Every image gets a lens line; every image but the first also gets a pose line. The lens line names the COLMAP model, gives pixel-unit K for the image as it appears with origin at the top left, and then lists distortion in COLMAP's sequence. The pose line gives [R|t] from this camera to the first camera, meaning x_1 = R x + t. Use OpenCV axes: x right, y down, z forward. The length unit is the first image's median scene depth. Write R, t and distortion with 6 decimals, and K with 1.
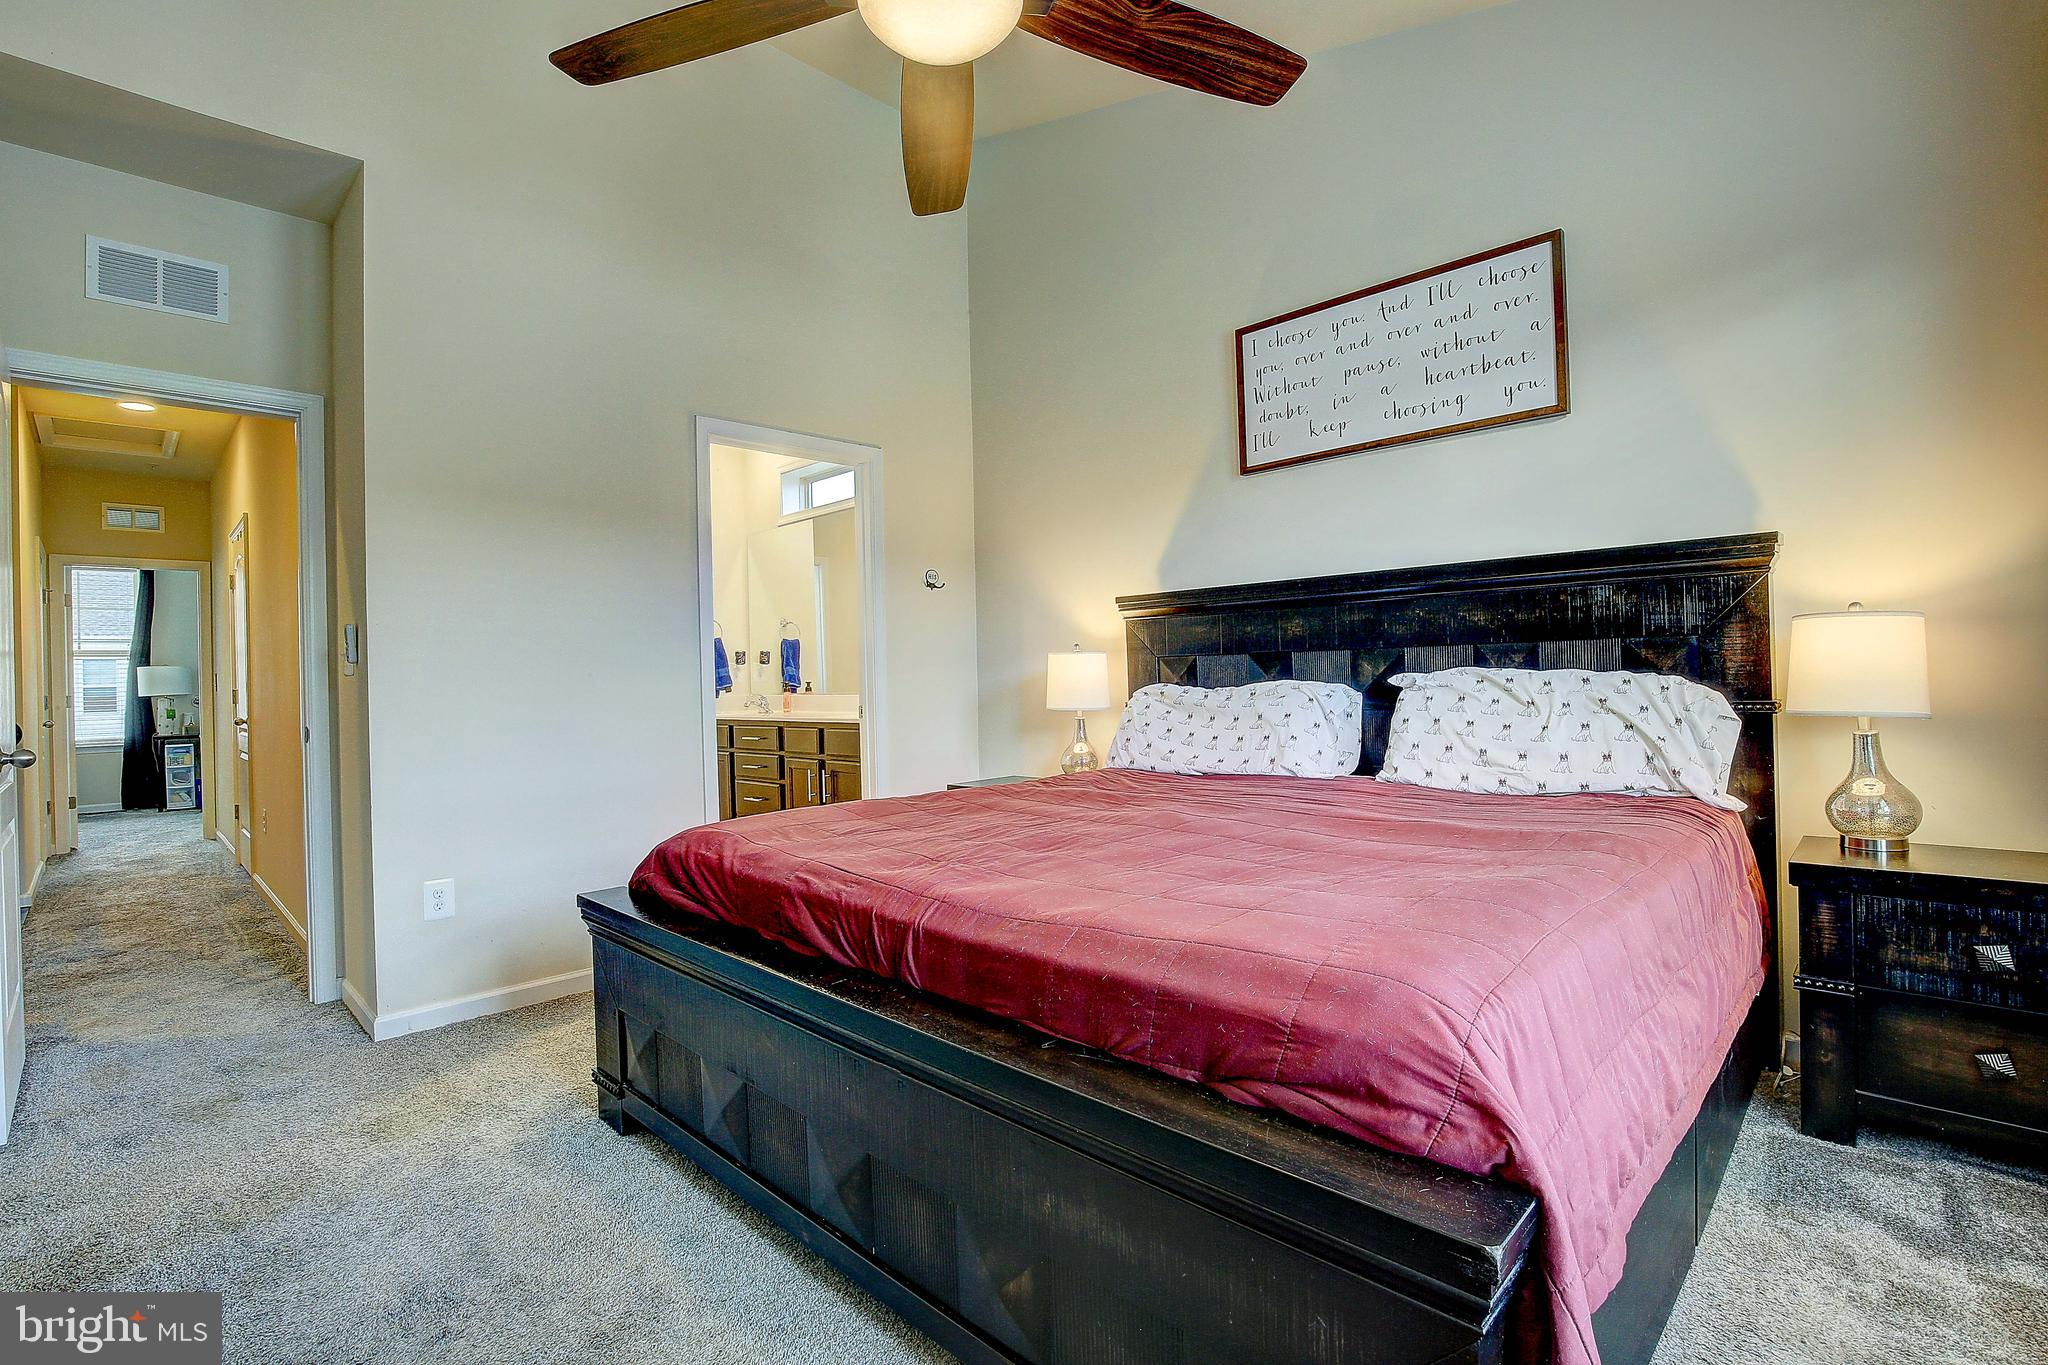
lens RADIAL K [[947.1, 0, 1041.4], [0, 947.1, 676.7], [0, 0, 1]] dist [-0.022723, 0.002890]
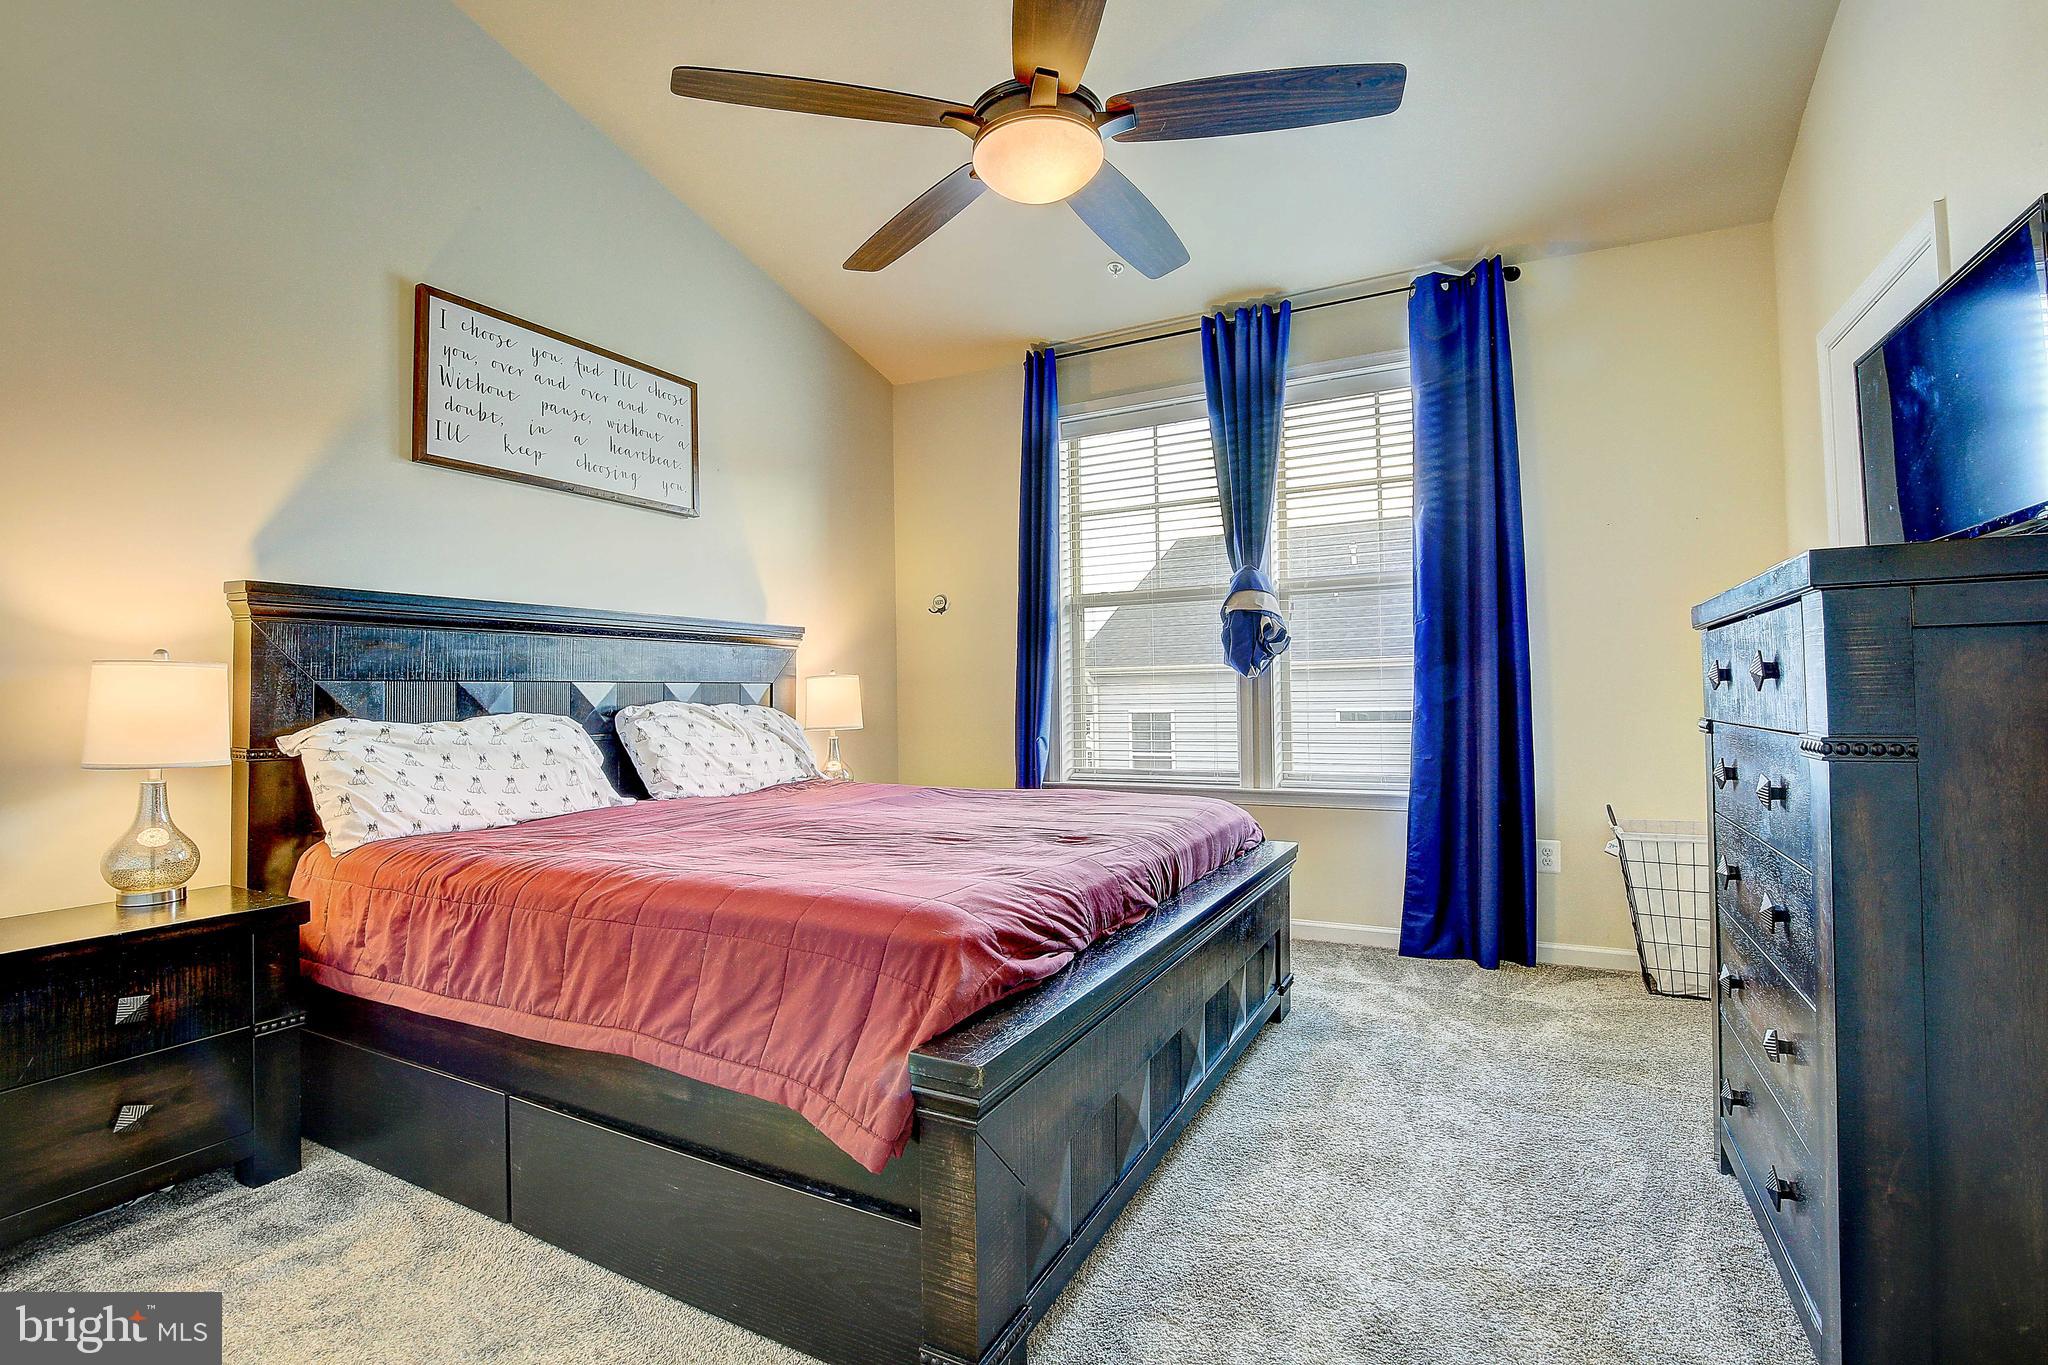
lens RADIAL K [[947.1, 0, 1028.0], [0, 947.1, 686.1], [0, 0, 1]] dist [-0.022723, 0.002890]
pose [[-0.259439, 0.043144, 0.964795, -0.745931], [0.016934, 0.999051, -0.040122, 0.024143], [-0.965611, 0.005929, -0.259923, 0.752643]]
